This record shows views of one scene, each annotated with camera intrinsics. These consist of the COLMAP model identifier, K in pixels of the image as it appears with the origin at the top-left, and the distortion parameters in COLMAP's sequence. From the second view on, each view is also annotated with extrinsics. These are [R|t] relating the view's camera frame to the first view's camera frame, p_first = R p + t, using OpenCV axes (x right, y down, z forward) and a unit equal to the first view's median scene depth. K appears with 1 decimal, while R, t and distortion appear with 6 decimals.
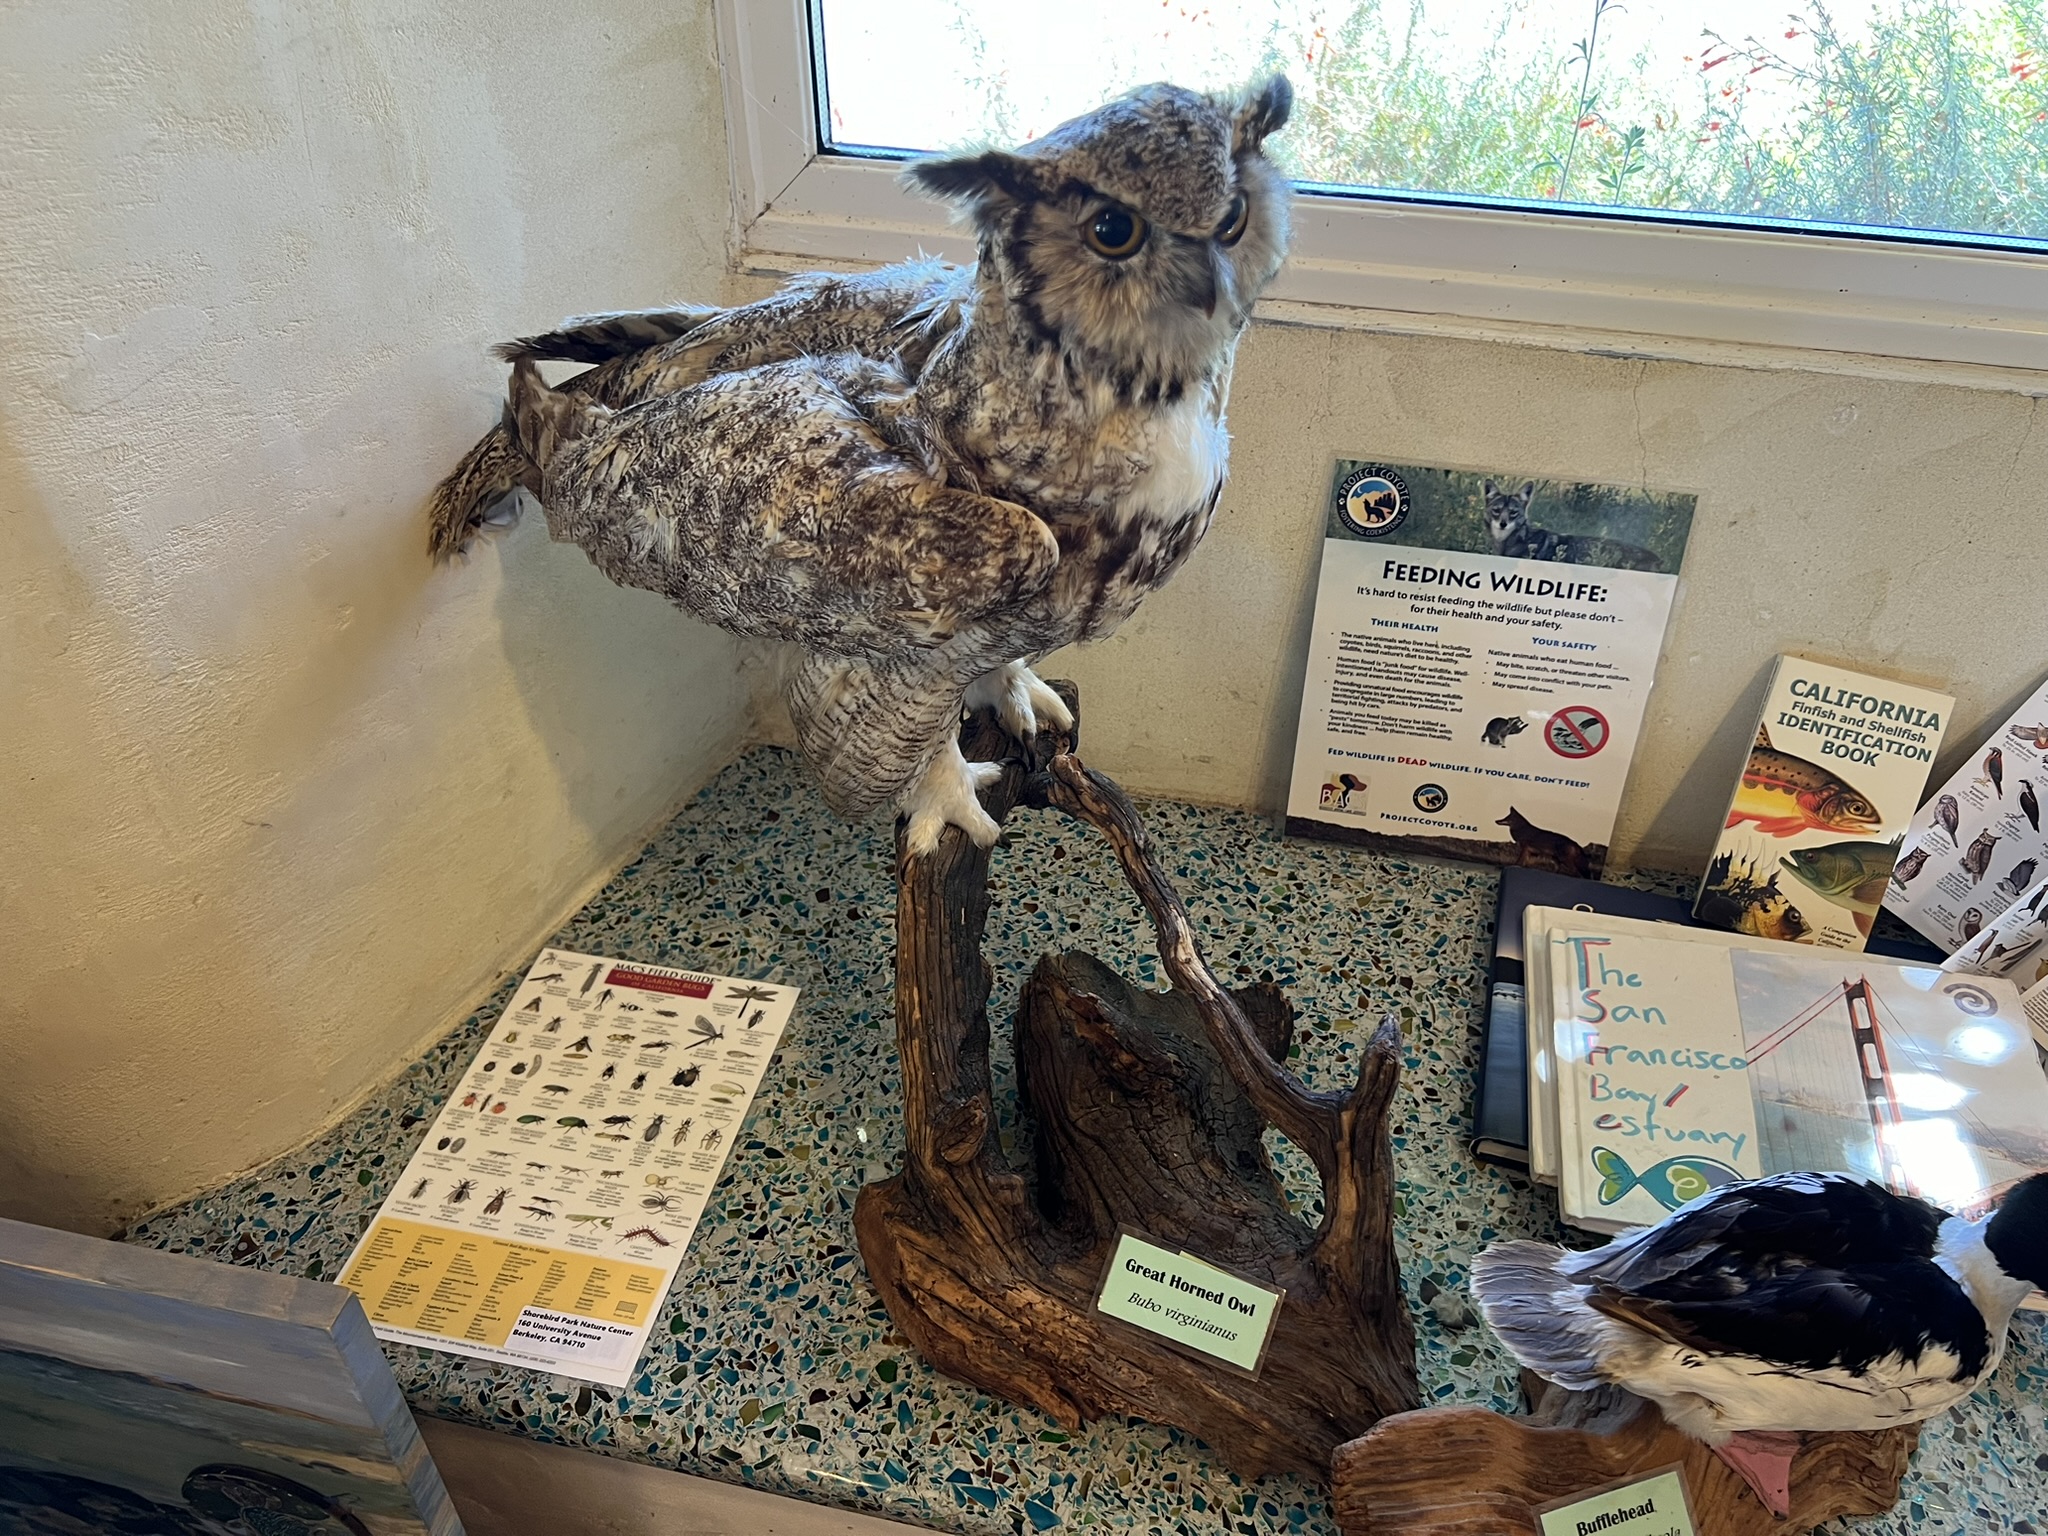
lens RADIAL K [[1722.2, 0, 1019.5], [0, 1722.2, 818.6], [0, 0, 1]] dist [0.121247, -0.275669]
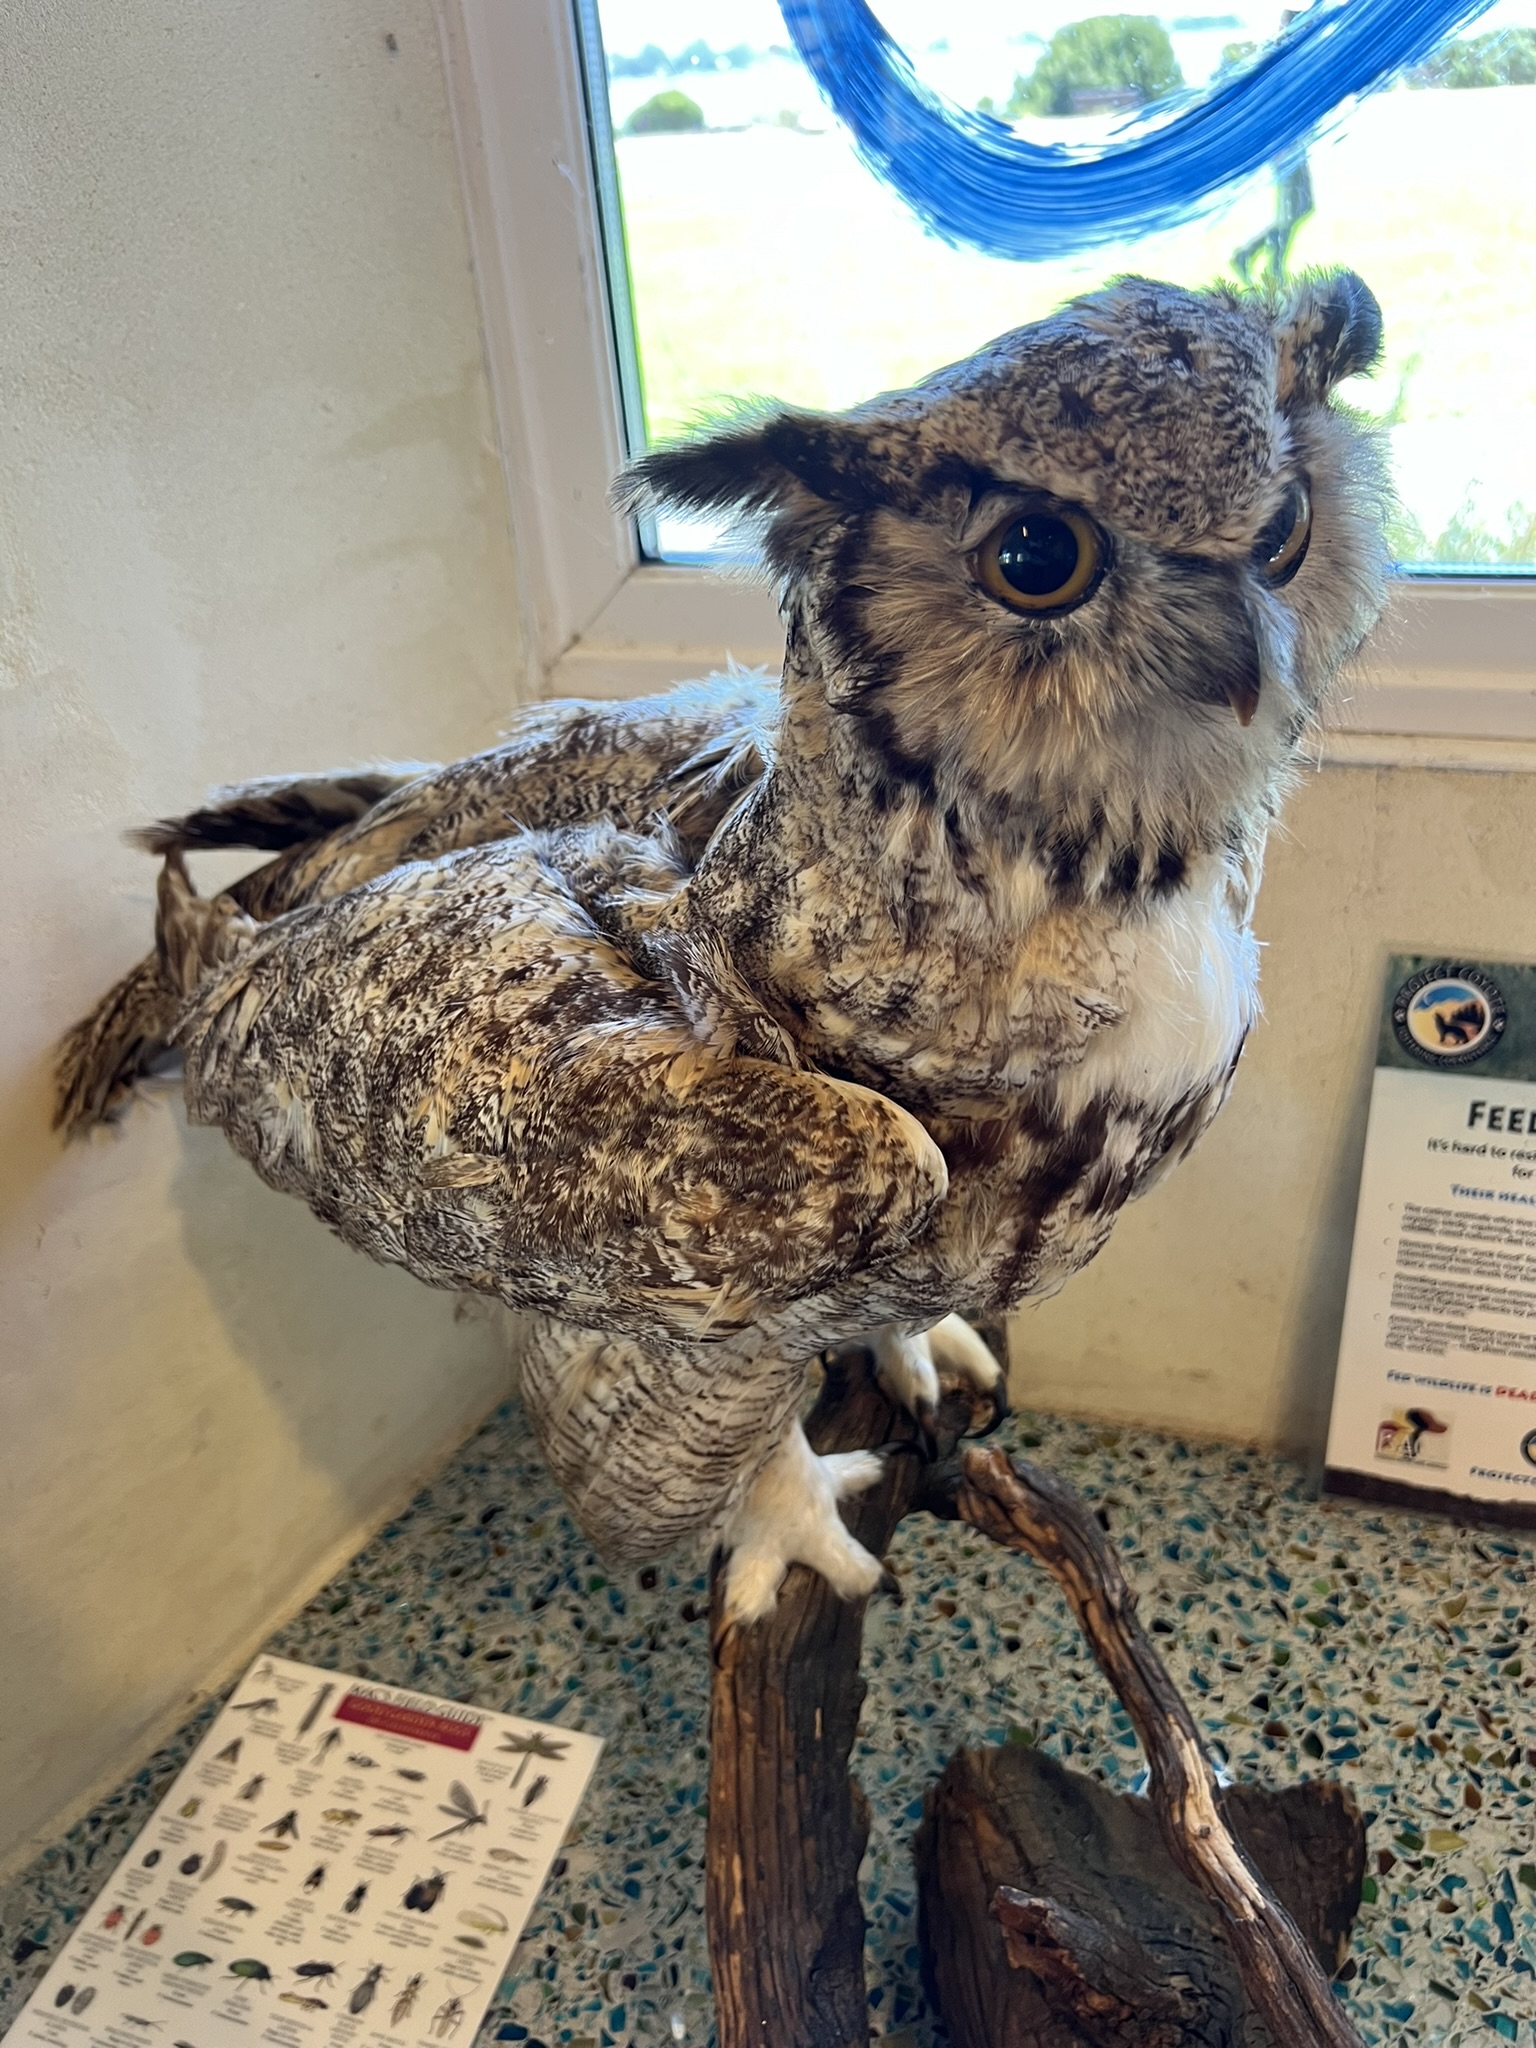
lens RADIAL K [[1722.2, 0, 764.4], [0, 1722.2, 1076.8], [0, 0, 1]] dist [0.121247, -0.275669]
pose [[0.993204, -0.015876, -0.115301, 0.022756], [0.001955, 0.992789, -0.119858, -0.096520], [0.116373, 0.118818, 0.986073, 0.377004]]
